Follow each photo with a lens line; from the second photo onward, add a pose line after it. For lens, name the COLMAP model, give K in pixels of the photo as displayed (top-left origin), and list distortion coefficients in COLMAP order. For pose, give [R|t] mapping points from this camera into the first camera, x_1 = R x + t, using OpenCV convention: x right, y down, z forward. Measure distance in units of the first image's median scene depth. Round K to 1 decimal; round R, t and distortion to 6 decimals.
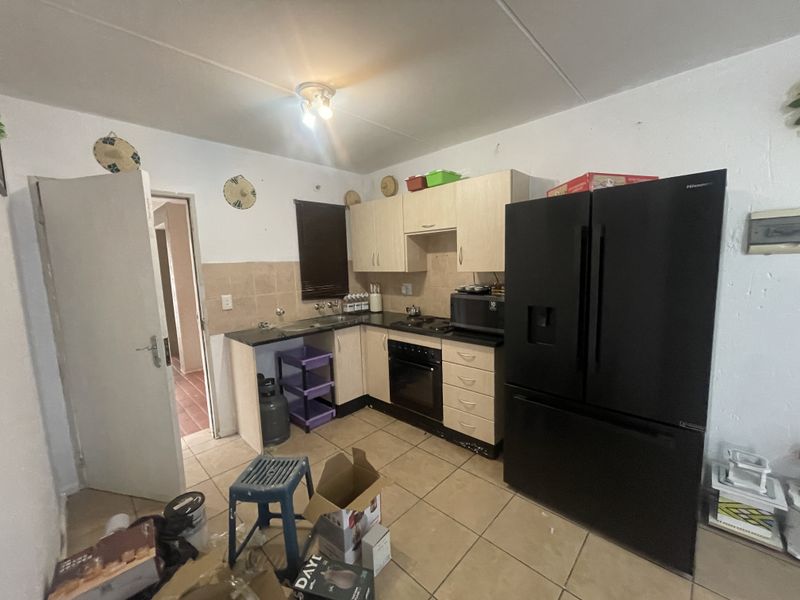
lens RADIAL K [[324.9, 0, 401.0], [0, 324.9, 300.6], [0, 0, 1]] dist [-0.001127, -0.000200]
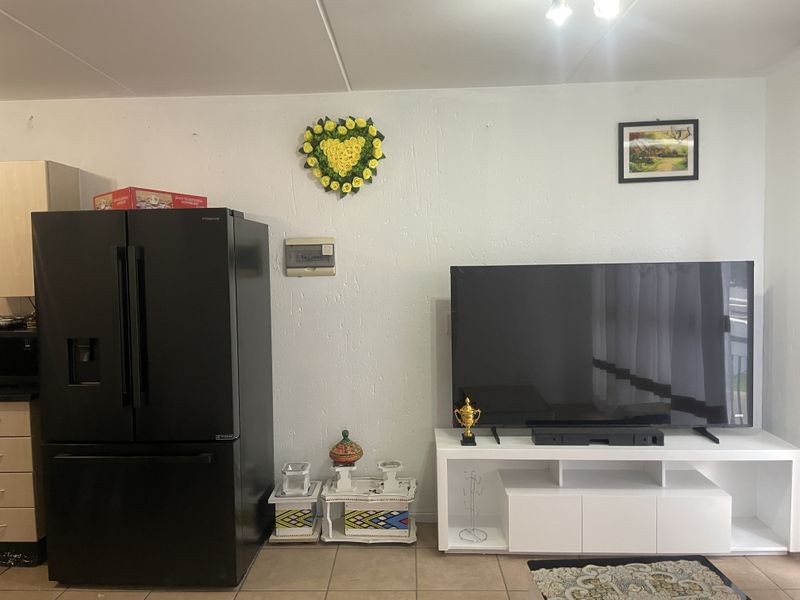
lens RADIAL K [[597.2, 0, 385.6], [0, 597.2, 294.2], [0, 0, 1]] dist [0.101165, -0.125207]
pose [[0.748560, -0.016835, 0.662853, -0.016632], [0.074849, 0.995433, -0.059245, 0.060637], [-0.658829, 0.093962, 0.746402, -0.716357]]
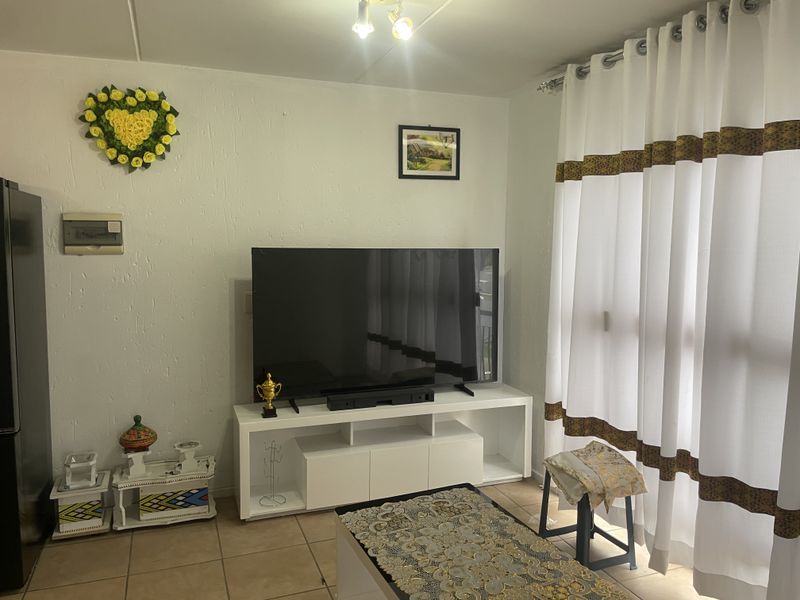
lens RADIAL K [[597.2, 0, 385.6], [0, 597.2, 294.2], [0, 0, 1]] dist [0.101165, -0.125207]
pose [[0.449308, -0.044927, 0.892247, -0.160469], [0.089233, 0.995997, 0.005216, 0.056380], [-0.888909, 0.077275, 0.451518, -0.712011]]
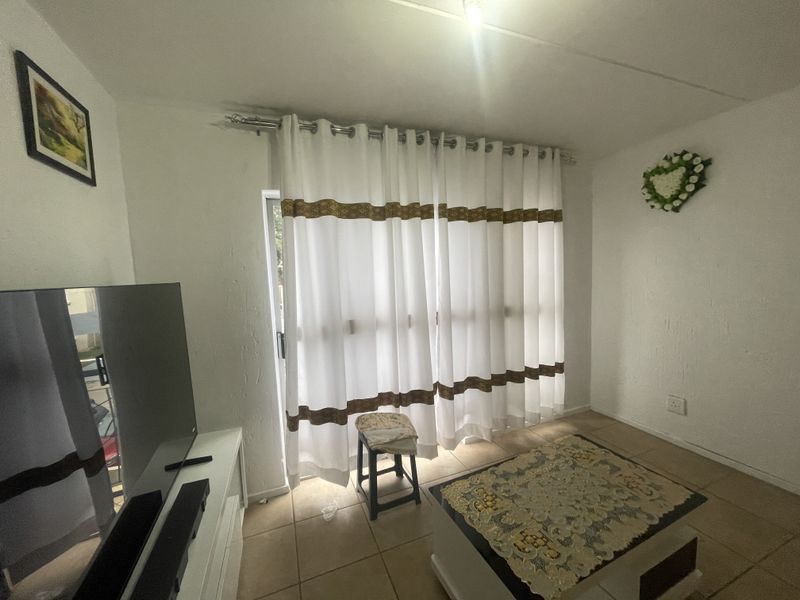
lens RADIAL K [[324.9, 0, 401.0], [0, 324.9, 300.6], [0, 0, 1]] dist [-0.001127, -0.000200]
pose [[-0.907210, 0.033106, 0.419372, 0.876054], [0.122285, 0.974605, 0.187595, -0.101271], [-0.402512, 0.221471, -0.888220, 0.439855]]
